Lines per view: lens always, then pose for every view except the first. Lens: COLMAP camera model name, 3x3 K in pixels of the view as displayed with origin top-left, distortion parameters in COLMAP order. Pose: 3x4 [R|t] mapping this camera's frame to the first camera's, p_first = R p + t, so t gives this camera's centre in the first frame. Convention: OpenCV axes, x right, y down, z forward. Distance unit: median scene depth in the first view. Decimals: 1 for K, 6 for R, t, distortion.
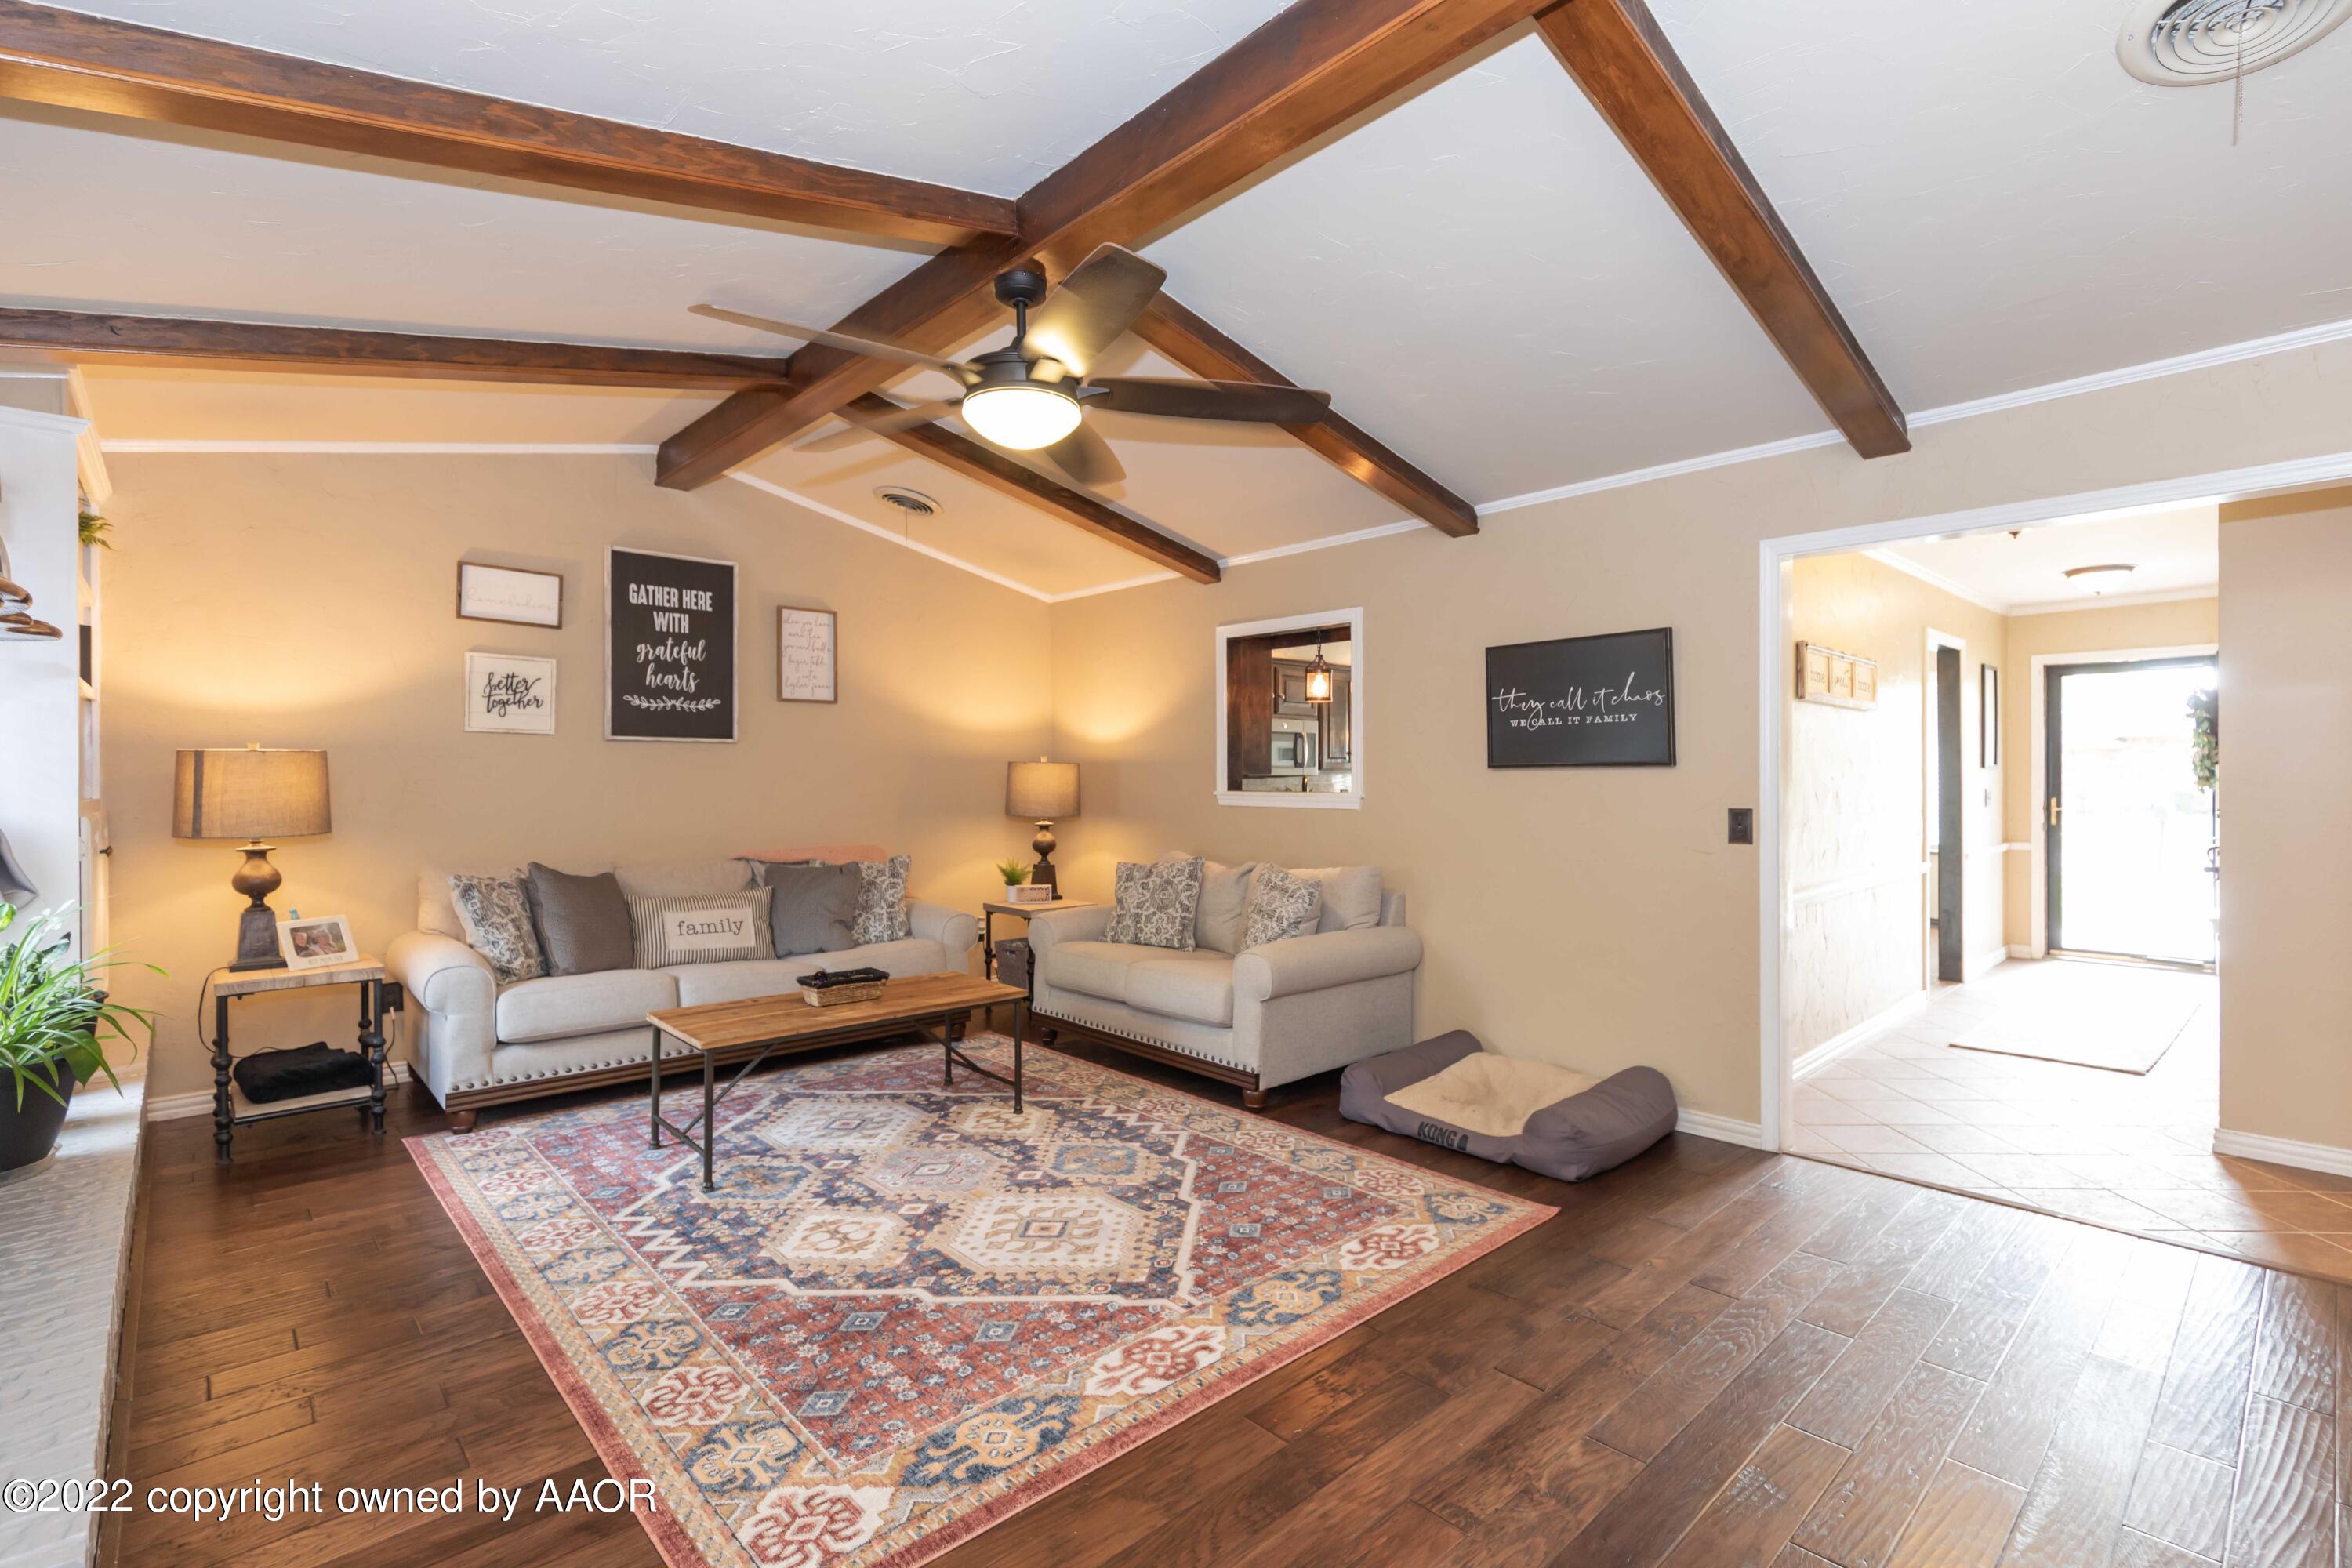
lens RADIAL K [[1077.0, 0, 1222.2], [0, 1077.0, 781.9], [0, 0, 1]] dist [0.010445, -0.000210]
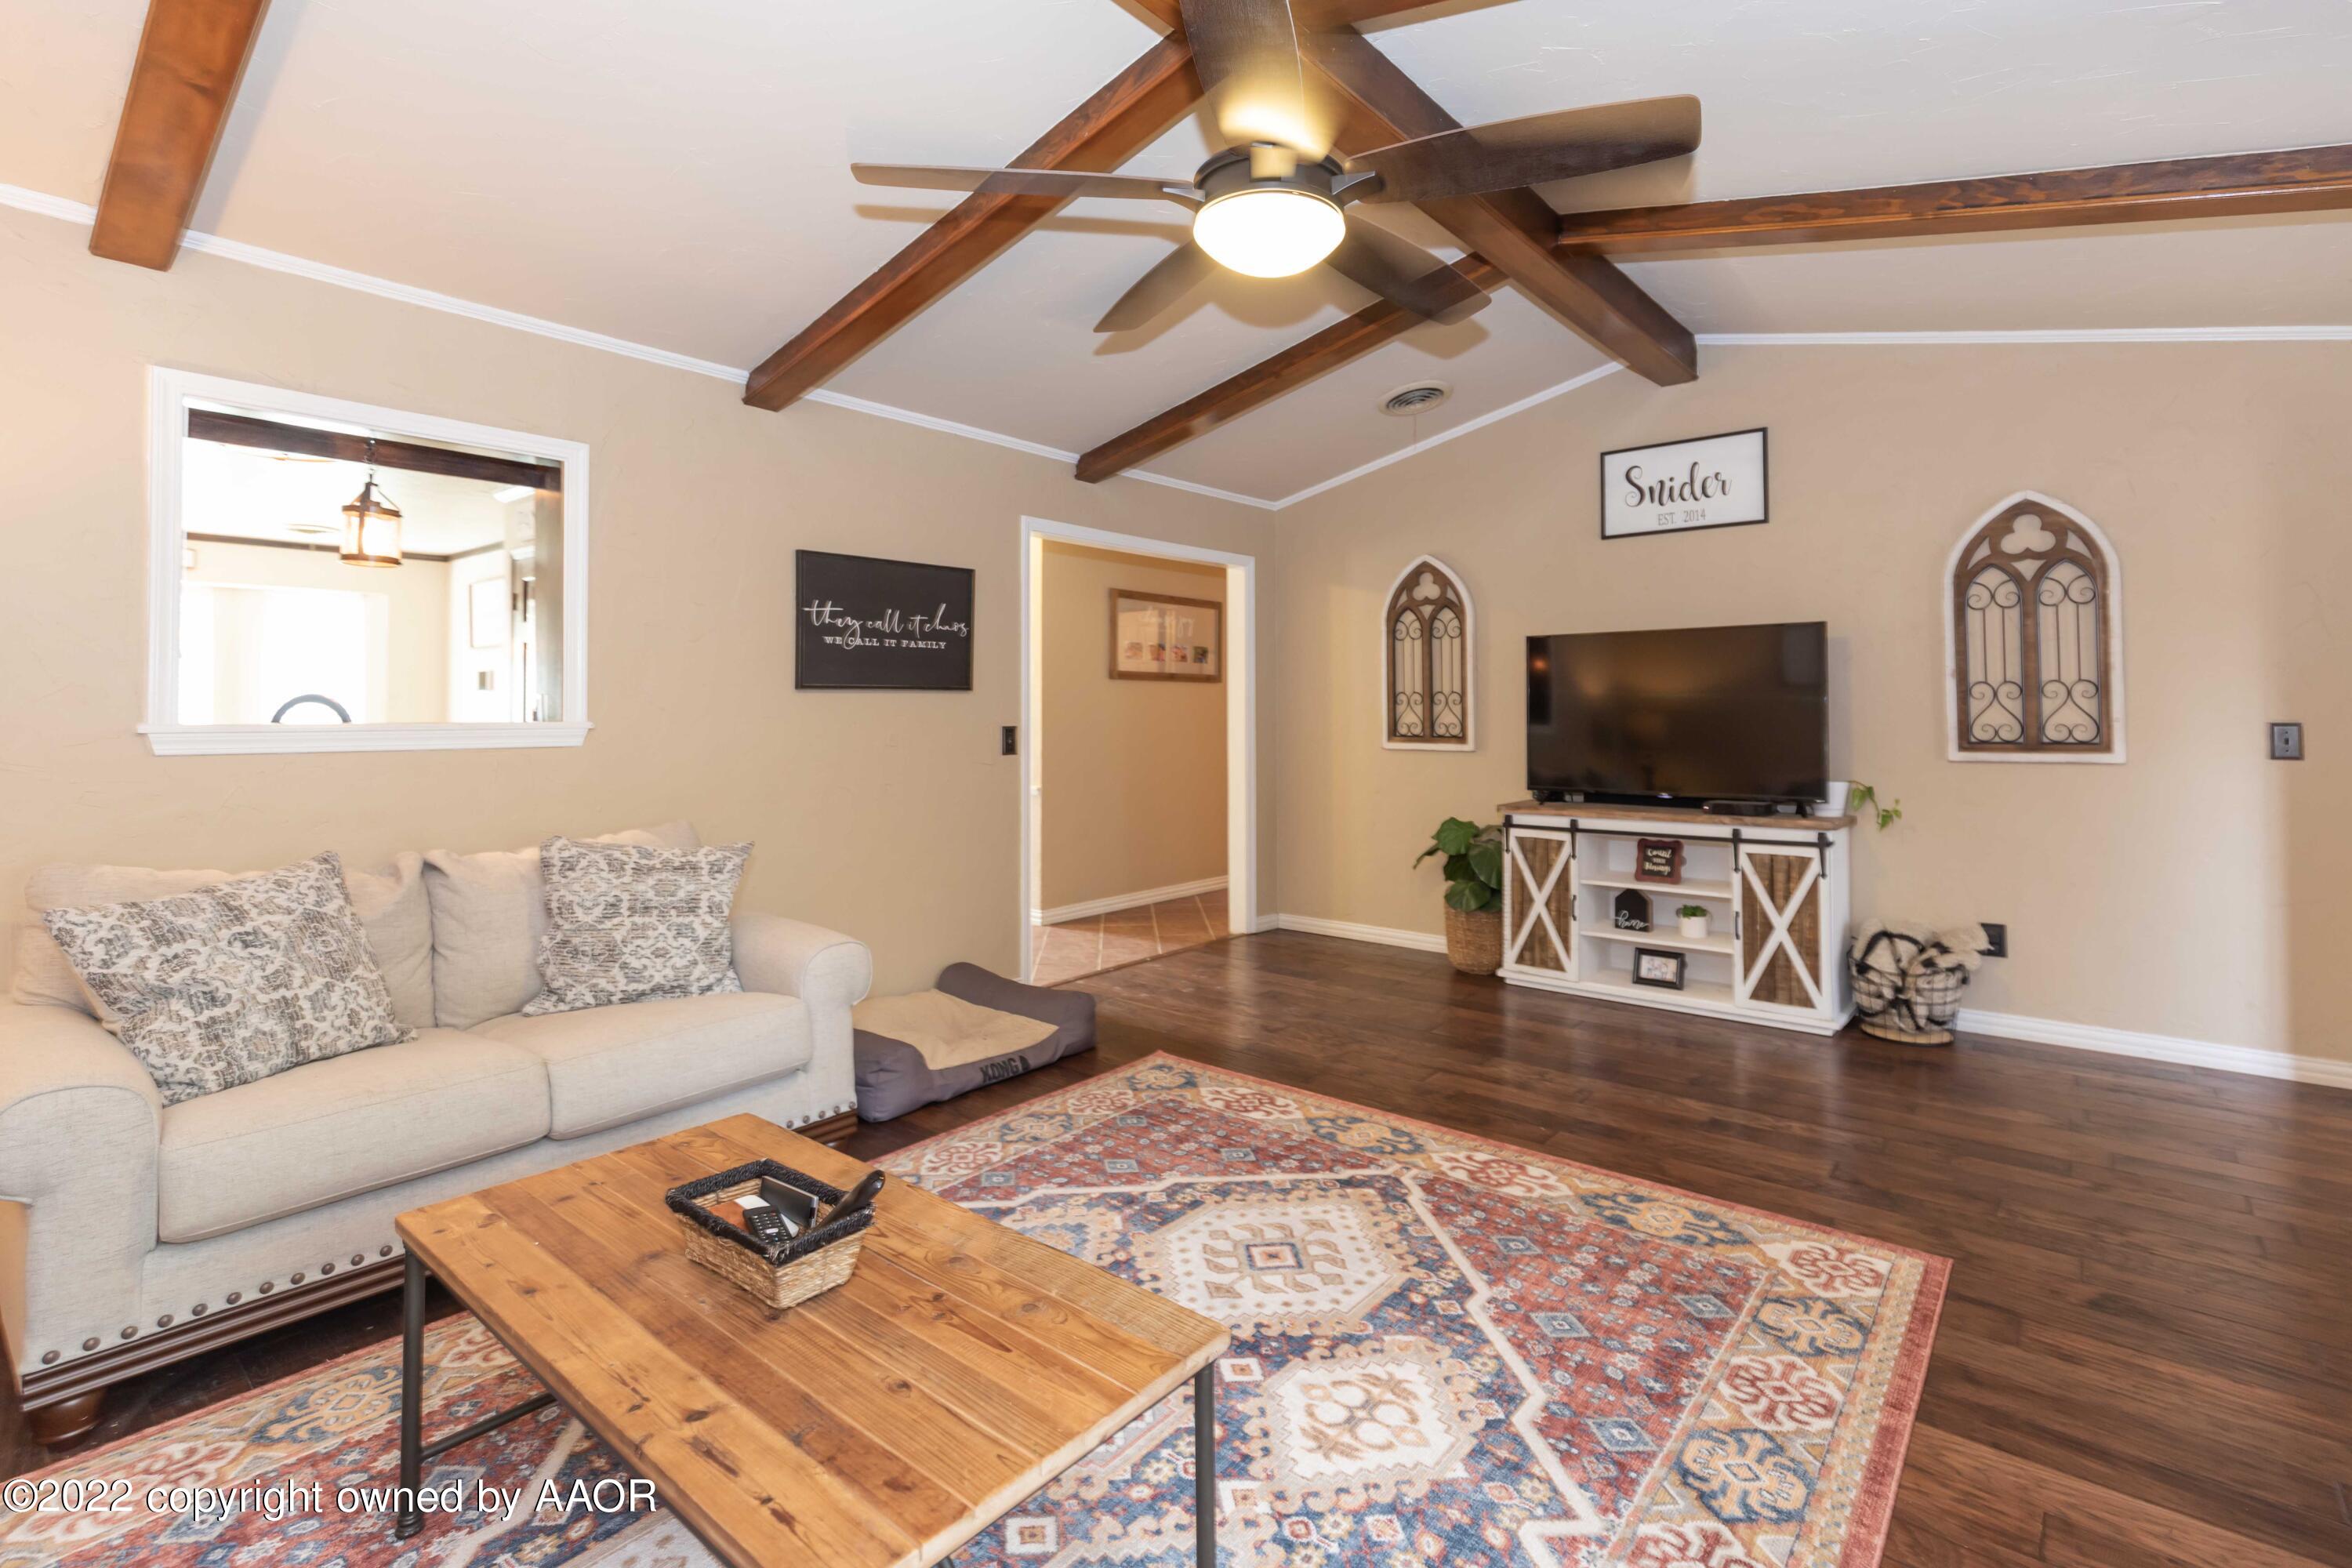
lens RADIAL K [[1092.6, 0, 1196.8], [0, 1092.6, 680.0], [0, 0, 1]] dist [0.009913, -0.000063]
pose [[-0.120352, 0.031044, 0.992246, -1.014719], [0.009427, 0.999502, -0.030128, 0.015025], [-0.992687, 0.005728, -0.120585, 1.202280]]
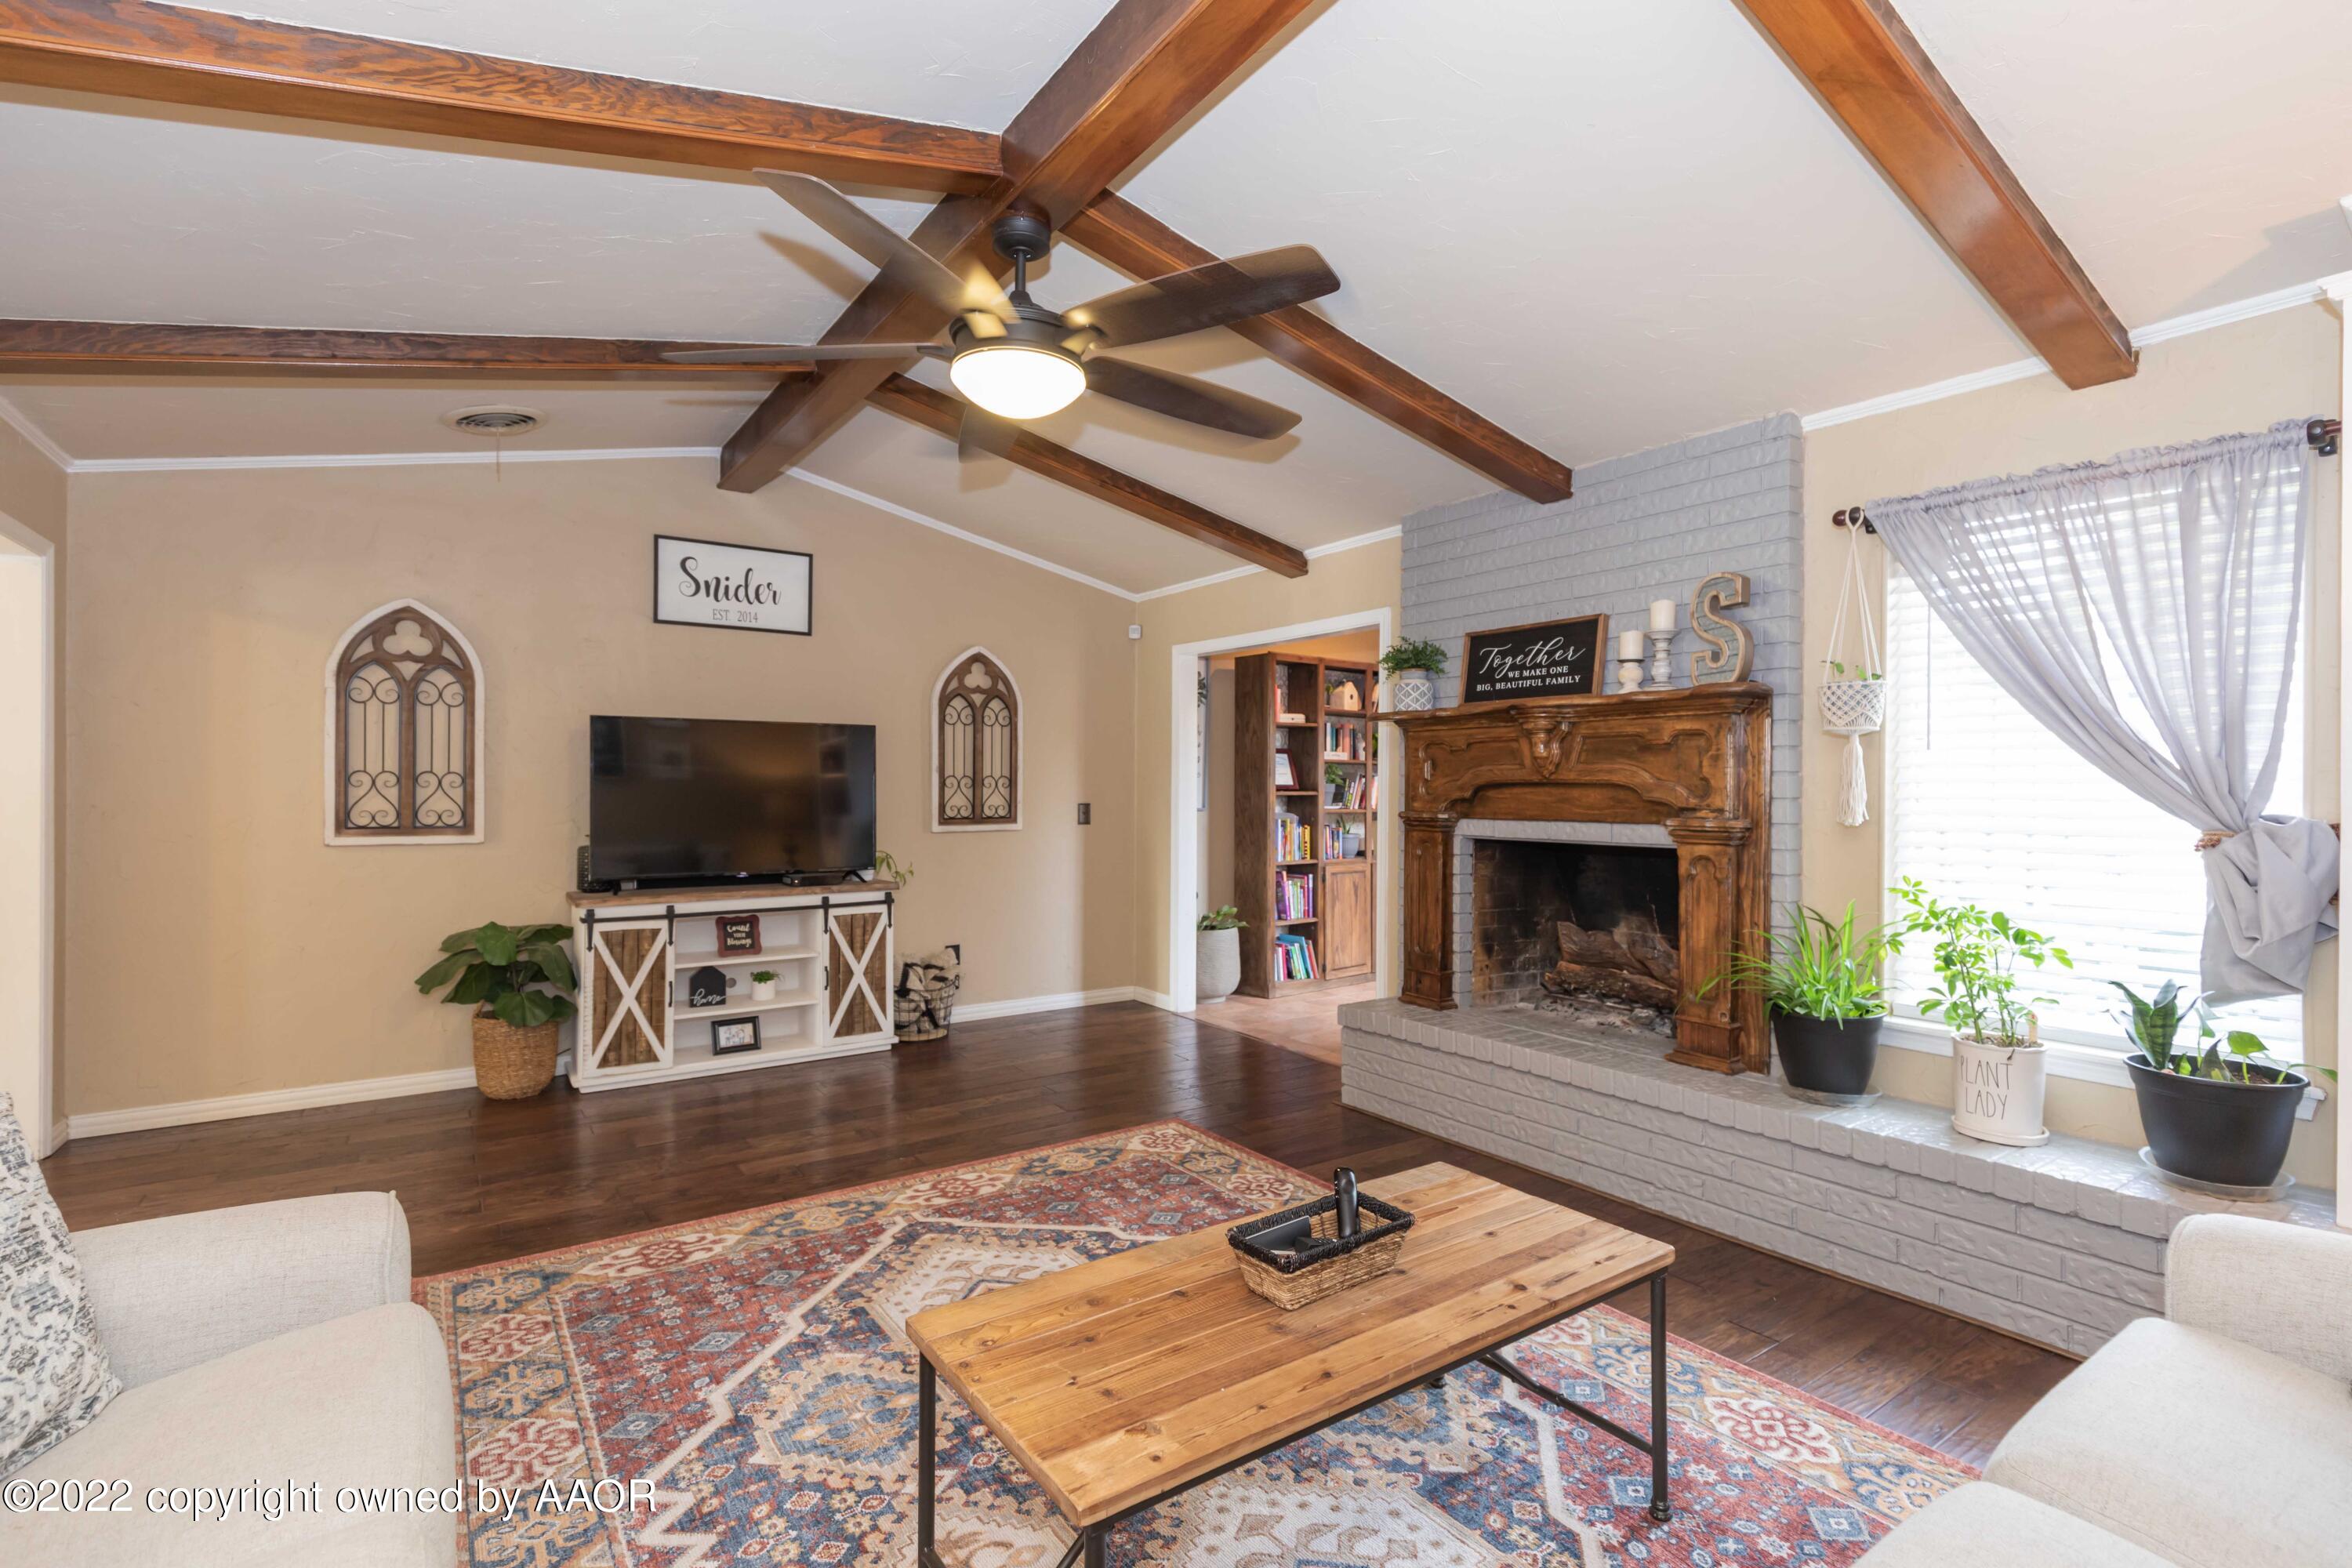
lens RADIAL K [[1099.7, 0, 1246.0], [0, 1099.7, 770.1], [0, 0, 1]] dist [0.010188, -0.001073]
pose [[-0.993103, -0.001031, 0.117242, -0.499566], [-0.002353, 0.999935, -0.011139, -0.005031], [-0.117223, -0.011338, -0.993041, 1.965794]]
